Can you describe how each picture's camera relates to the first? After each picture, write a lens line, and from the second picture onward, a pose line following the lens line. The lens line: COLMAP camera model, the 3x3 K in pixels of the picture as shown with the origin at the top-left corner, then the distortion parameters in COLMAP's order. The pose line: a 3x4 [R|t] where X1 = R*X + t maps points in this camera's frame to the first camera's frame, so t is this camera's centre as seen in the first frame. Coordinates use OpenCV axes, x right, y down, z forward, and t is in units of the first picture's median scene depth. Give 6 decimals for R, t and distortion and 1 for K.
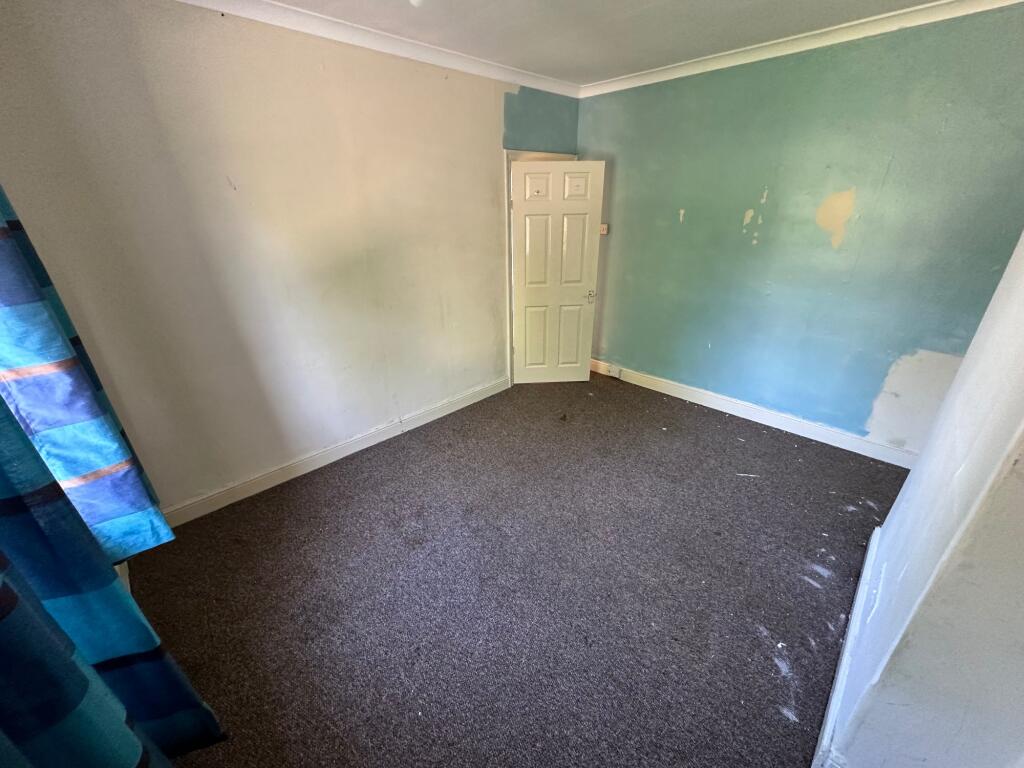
lens RADIAL K [[406.6, 0, 512.2], [0, 406.6, 384.1], [0, 0, 1]] dist [-0.004377, 0.000435]
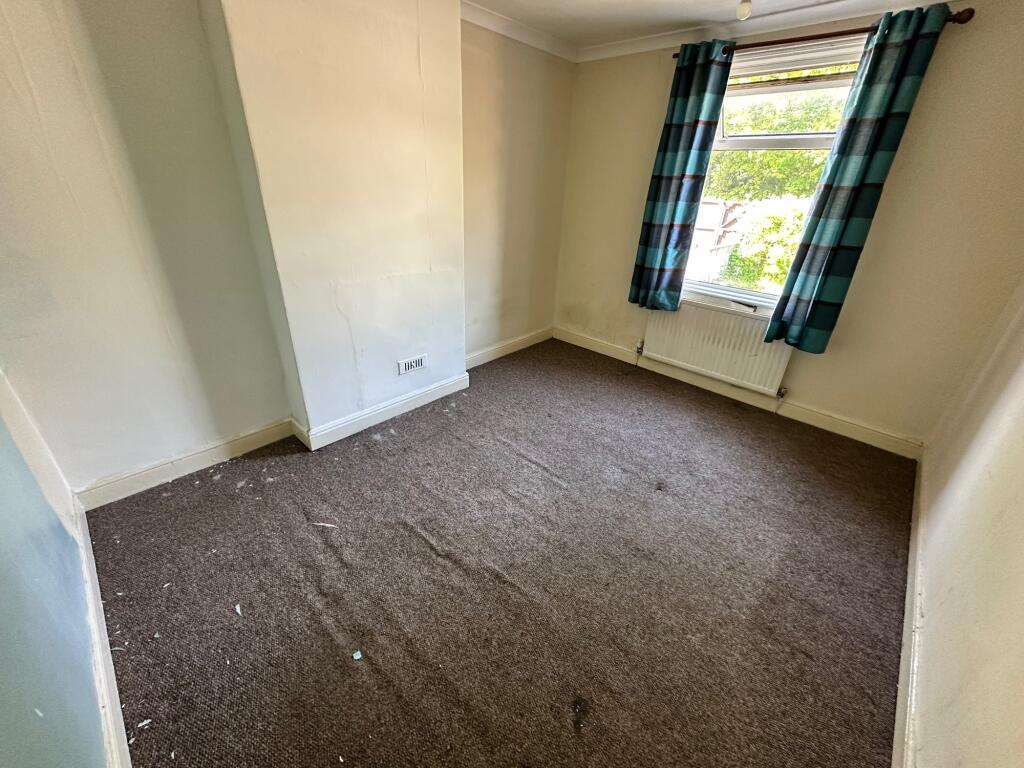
lens RADIAL K [[406.6, 0, 510.6], [0, 406.6, 382.8], [0, 0, 1]] dist [-0.004377, 0.000435]
pose [[-0.999285, -0.007947, -0.036951, 0.370033], [-0.033346, 0.645577, 0.762967, -0.727793], [0.017791, 0.763654, -0.645381, 1.774615]]
